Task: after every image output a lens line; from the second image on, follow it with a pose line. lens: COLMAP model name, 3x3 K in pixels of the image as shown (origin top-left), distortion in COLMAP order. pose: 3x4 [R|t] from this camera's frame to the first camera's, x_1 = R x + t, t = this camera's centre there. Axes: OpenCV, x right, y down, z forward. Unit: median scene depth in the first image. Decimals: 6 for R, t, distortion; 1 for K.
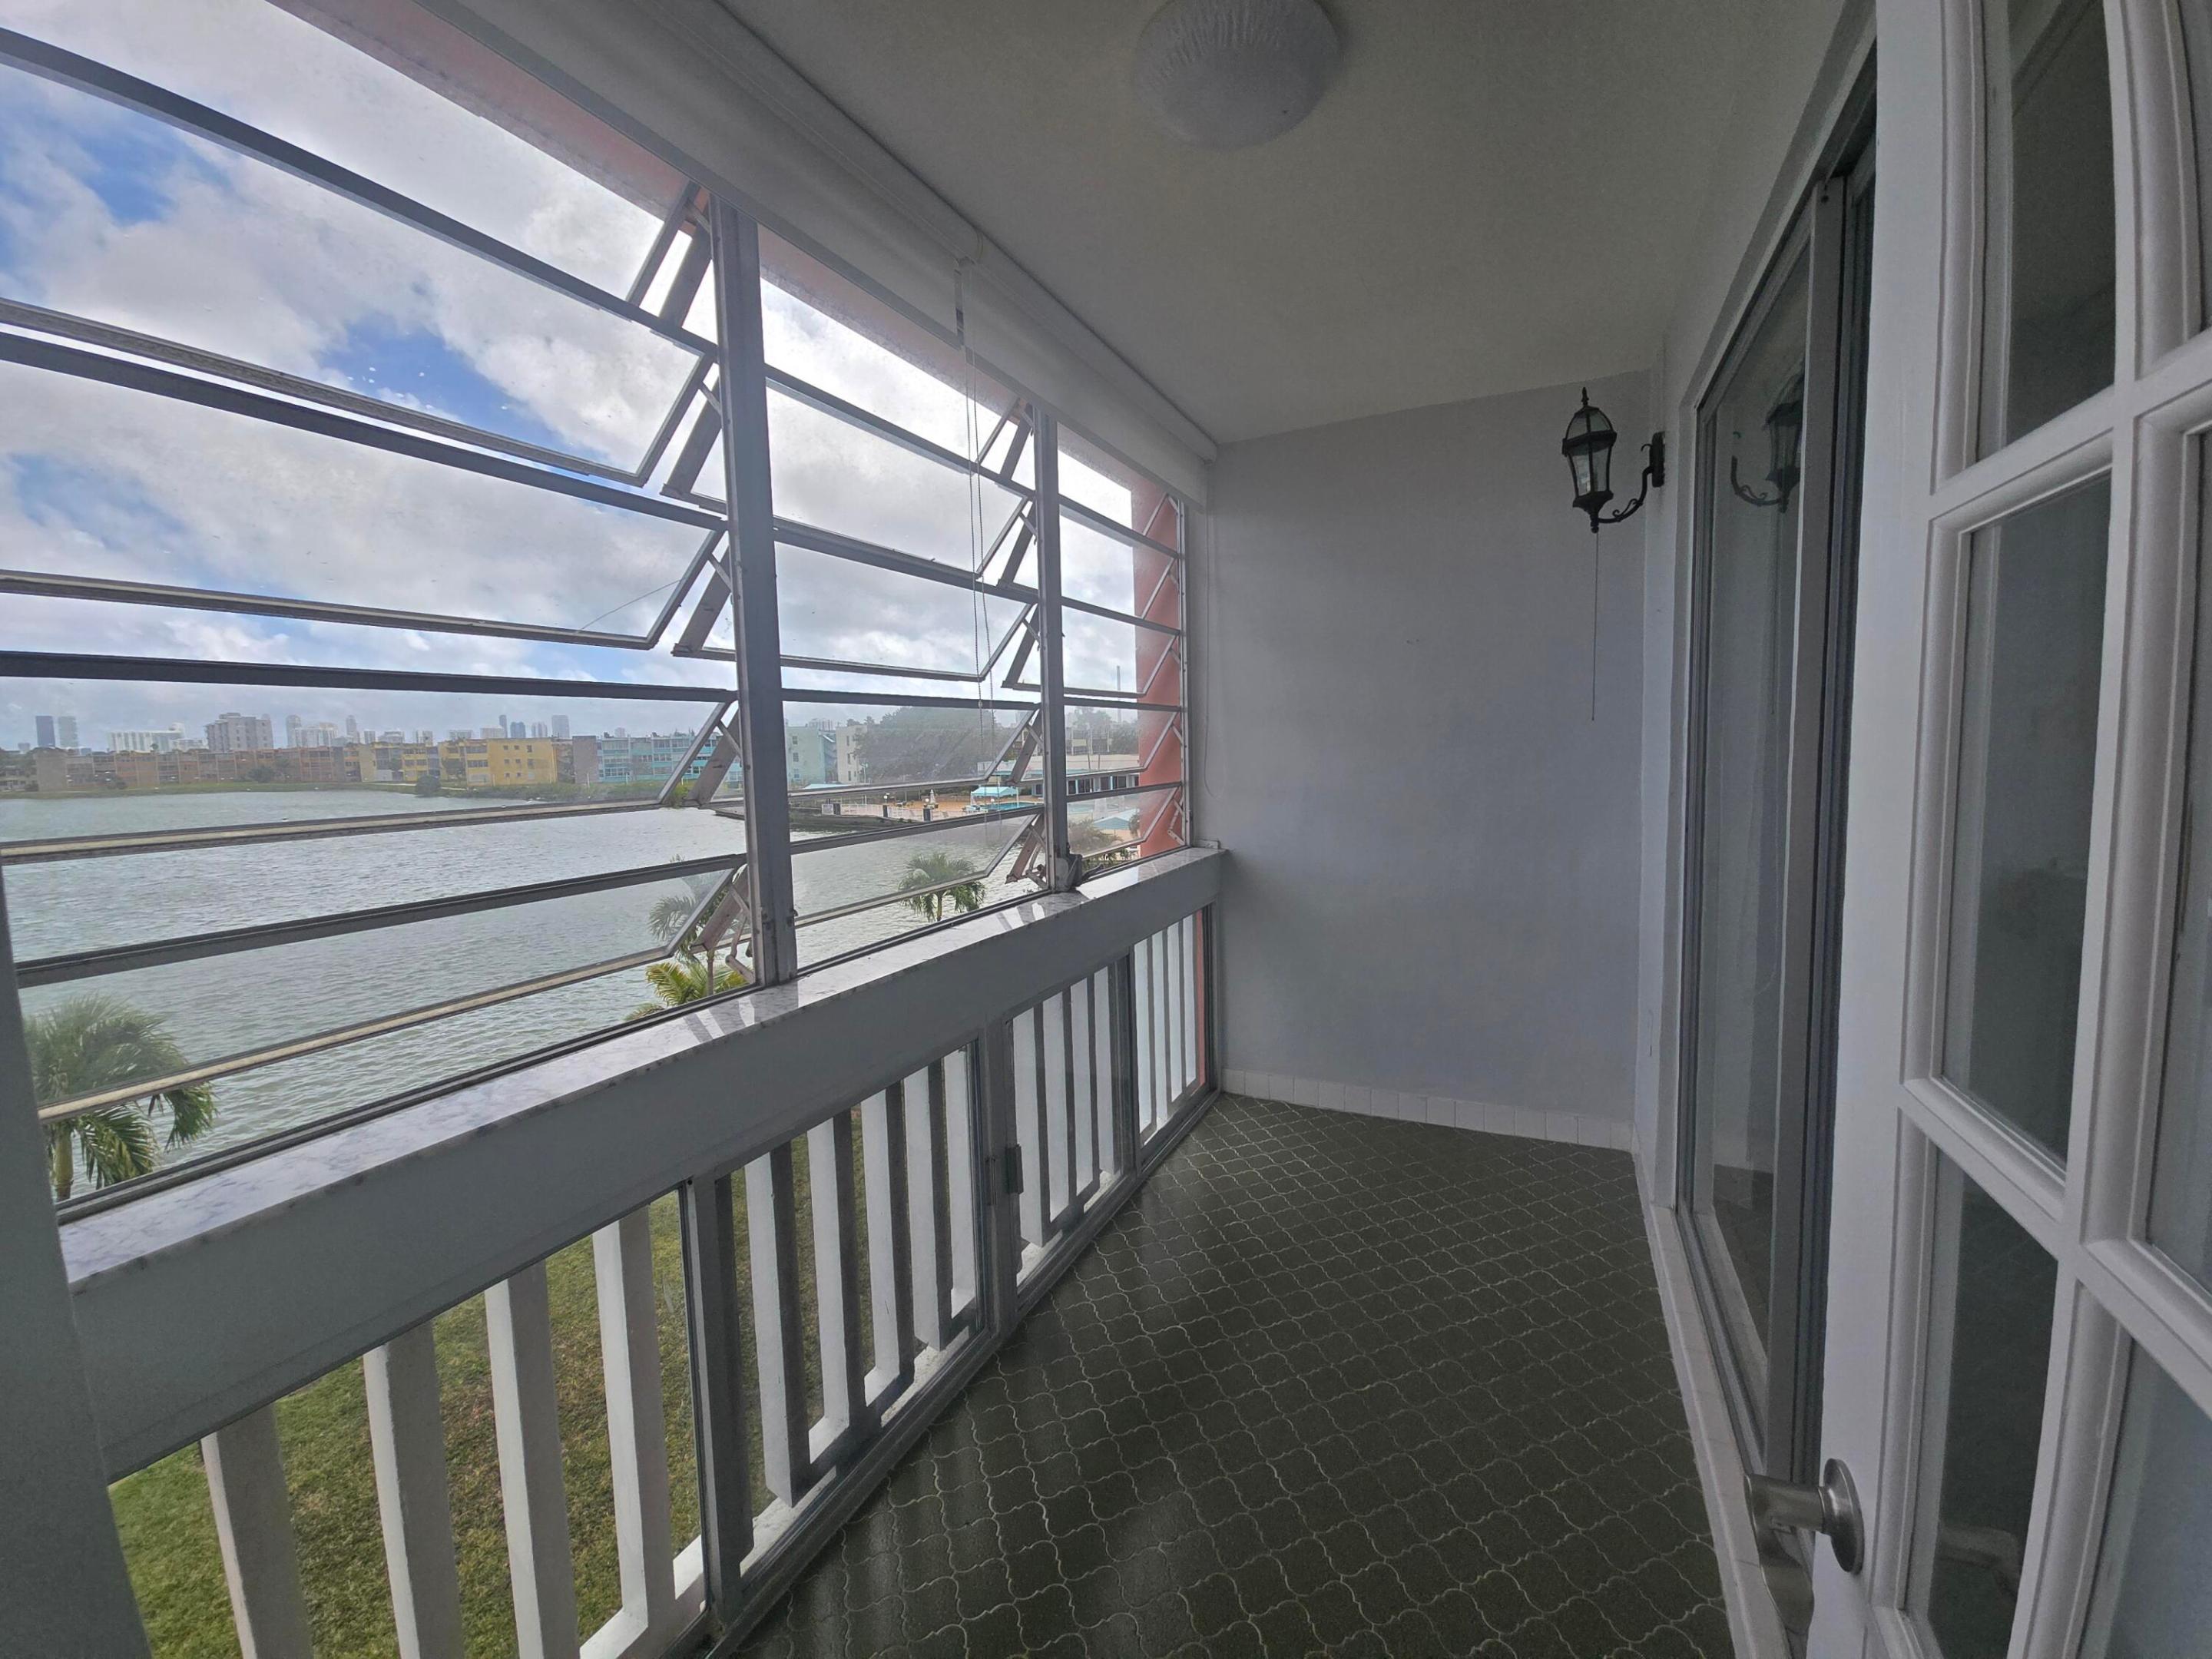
lens RADIAL K [[895.8, 0, 1115.9], [0, 895.8, 824.9], [0, 0, 1]] dist [-0.004506, -0.000209]
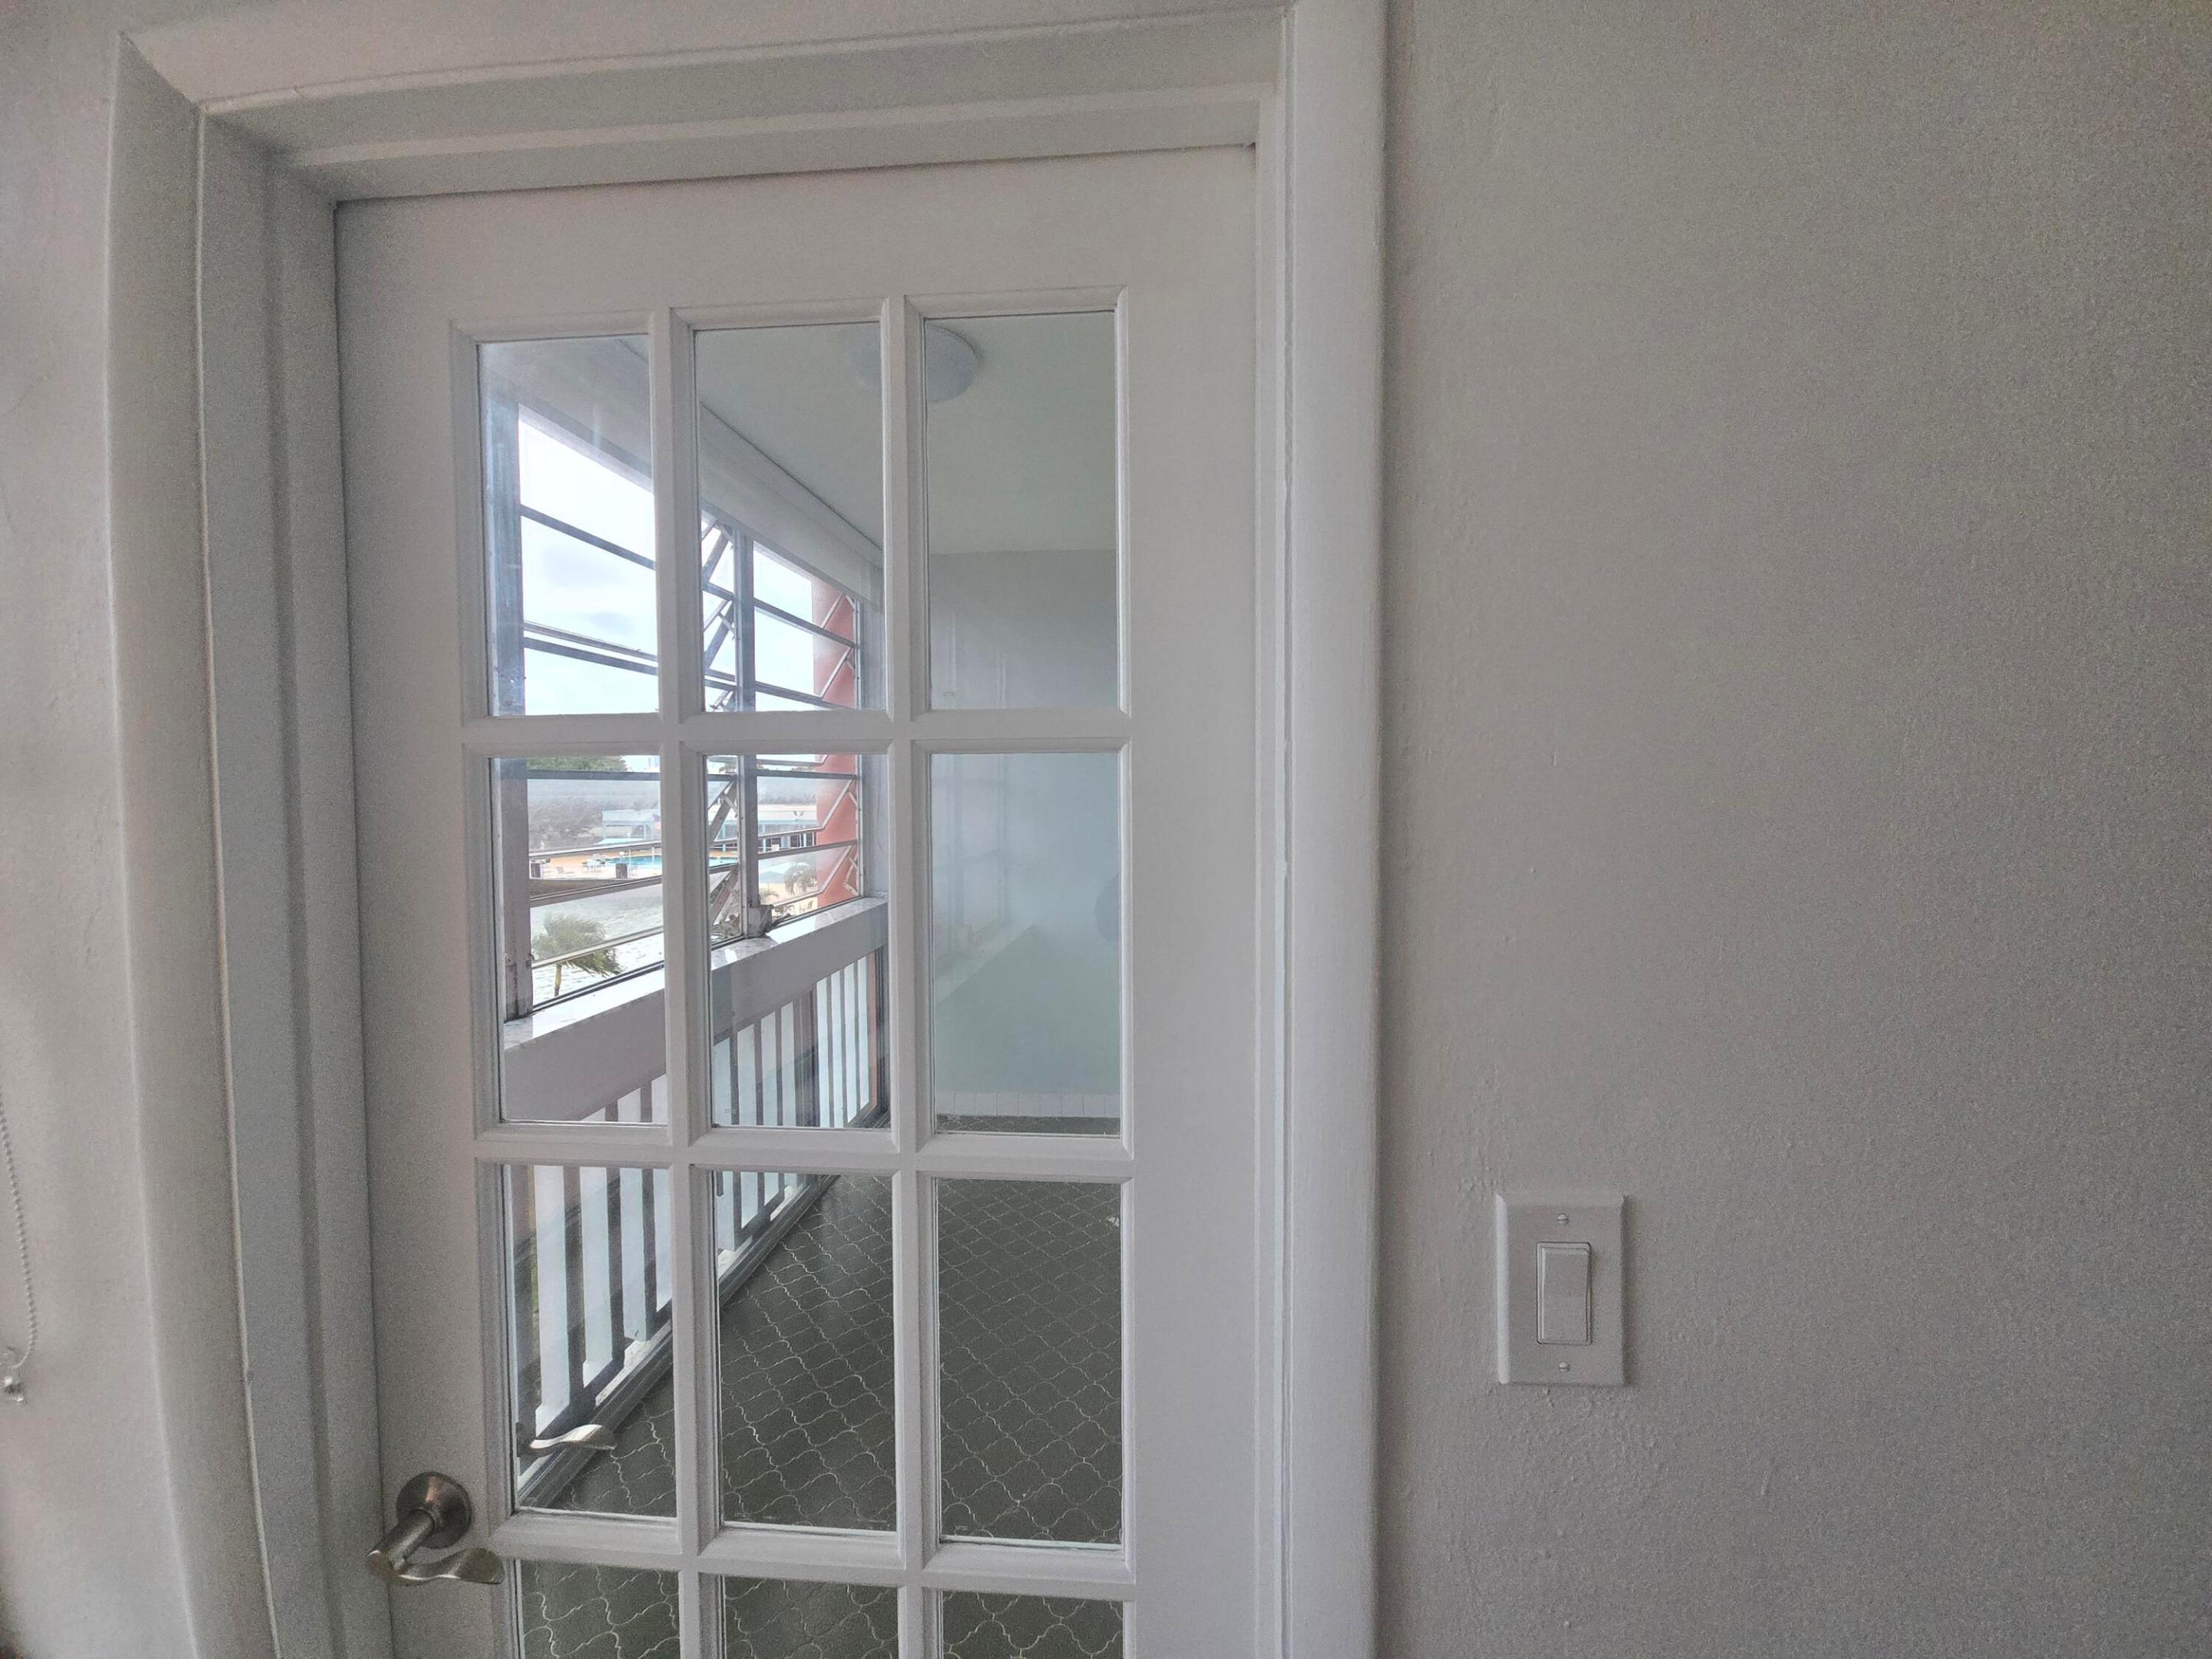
lens RADIAL K [[895.8, 0, 1115.9], [0, 895.8, 824.9], [0, 0, 1]] dist [-0.004506, -0.000209]
pose [[0.931687, 0.008464, 0.363163, -0.045029], [0.012281, 0.998423, -0.054776, -0.001613], [-0.363054, 0.055494, 0.930114, -0.250691]]
